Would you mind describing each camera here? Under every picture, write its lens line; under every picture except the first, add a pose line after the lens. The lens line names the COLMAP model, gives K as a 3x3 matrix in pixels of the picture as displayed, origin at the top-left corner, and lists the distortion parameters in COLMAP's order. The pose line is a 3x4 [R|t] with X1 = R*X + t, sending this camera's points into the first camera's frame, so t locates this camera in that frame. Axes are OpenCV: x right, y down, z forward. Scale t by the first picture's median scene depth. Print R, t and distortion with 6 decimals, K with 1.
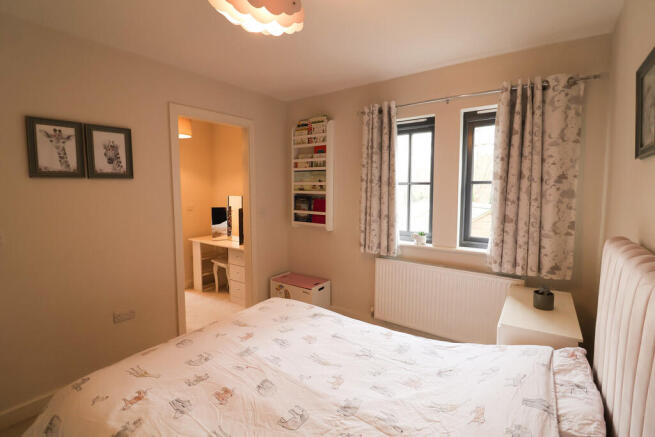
lens RADIAL K [[299.5, 0, 328.0], [0, 299.5, 211.0], [0, 0, 1]] dist [-0.025013, -0.000399]
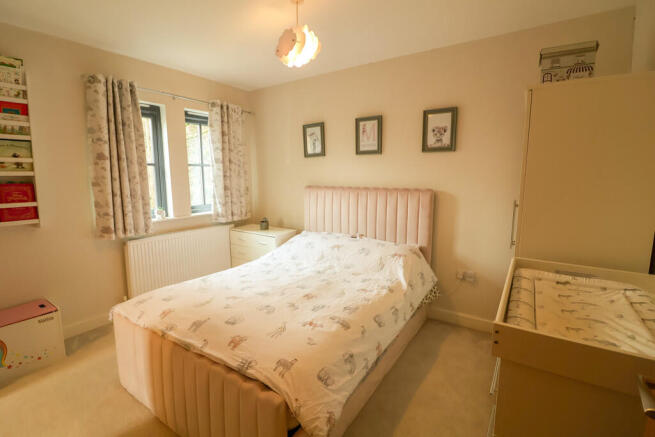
lens RADIAL K [[299.5, 0, 328.0], [0, 299.5, 211.0], [0, 0, 1]] dist [-0.025013, -0.000399]
pose [[-0.028284, -0.123583, 0.991931, -0.951926], [0.074429, 0.989313, 0.125379, -0.012130], [-0.996825, 0.077374, -0.018783, 0.451446]]
